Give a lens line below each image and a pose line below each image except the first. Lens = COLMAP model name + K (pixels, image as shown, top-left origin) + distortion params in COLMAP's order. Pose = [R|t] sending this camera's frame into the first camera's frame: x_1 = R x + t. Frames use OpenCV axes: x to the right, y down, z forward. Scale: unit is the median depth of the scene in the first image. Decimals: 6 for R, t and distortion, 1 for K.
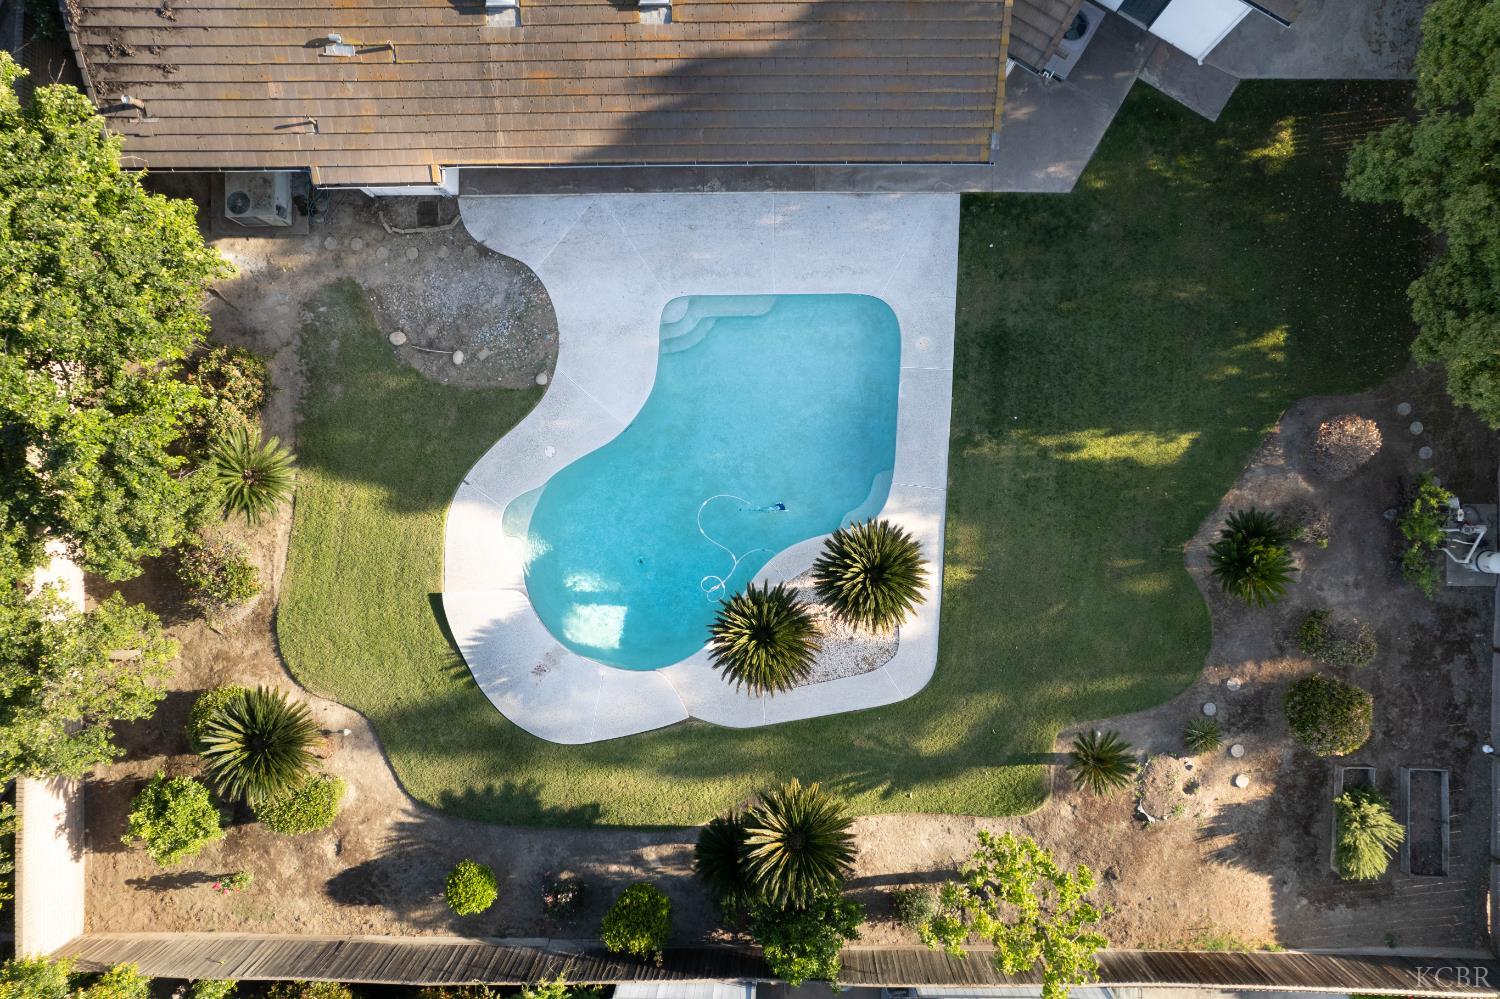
lens RADIAL K [[998.5, 0, 750.0], [0, 998.5, 499.5], [0, 0, 1]] dist [-0.072825, 0.077361]
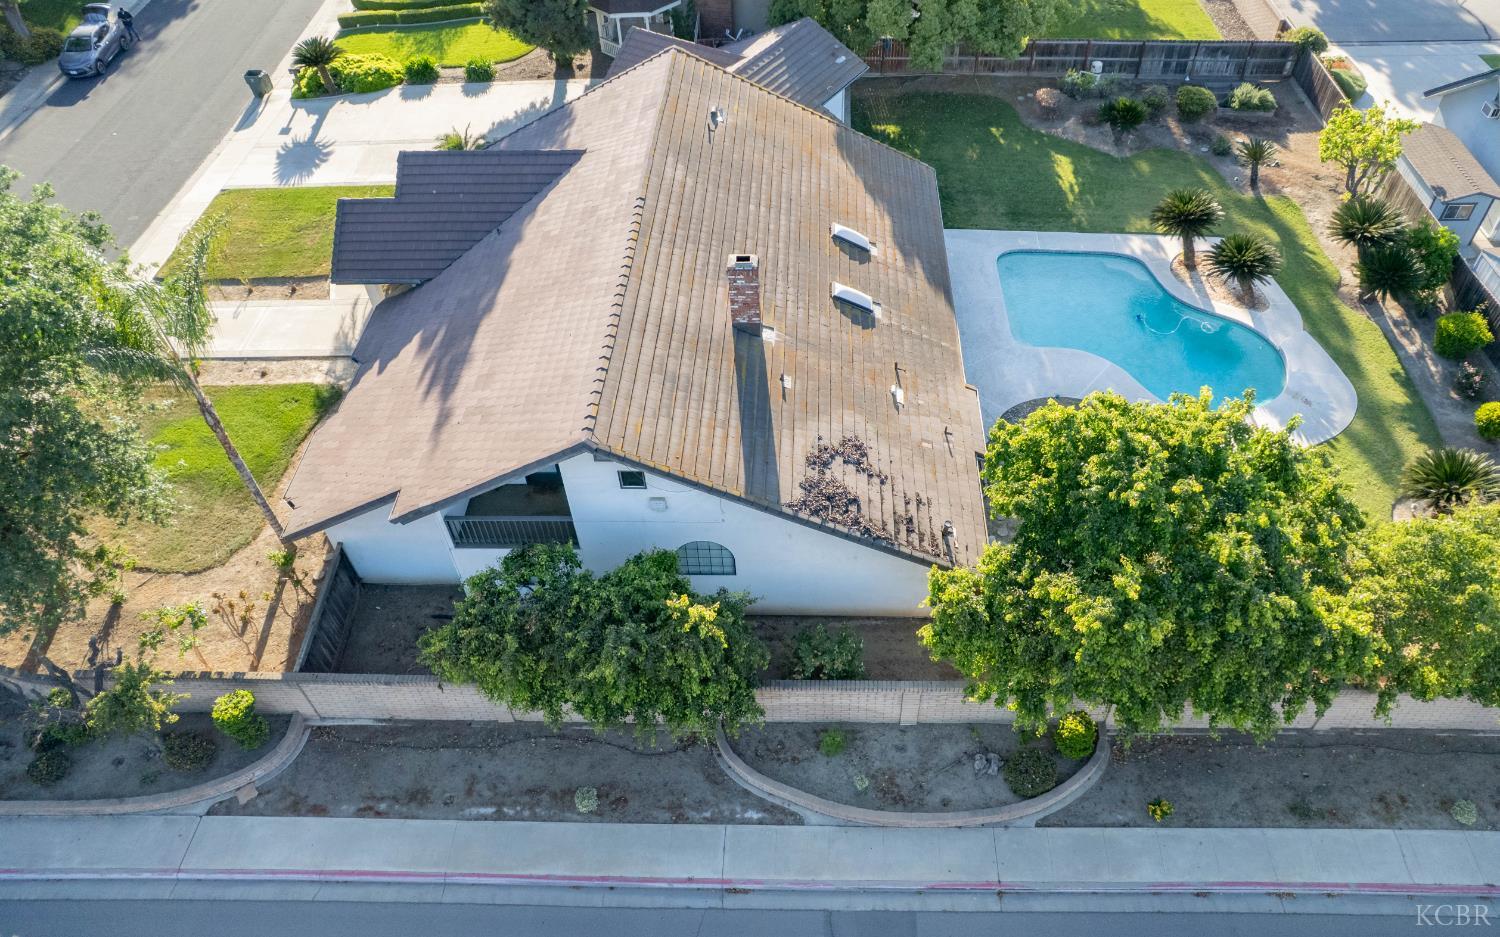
lens RADIAL K [[1048.1, 0, 794.8], [0, 1048.1, 469.0], [0, 0, 1]] dist [-0.031219, 0.006742]
pose [[0.016948, -0.700613, 0.713340, -1.293477], [0.999653, -0.002514, -0.026220, -0.482177], [0.020164, 0.713537, 0.700327, 0.073988]]
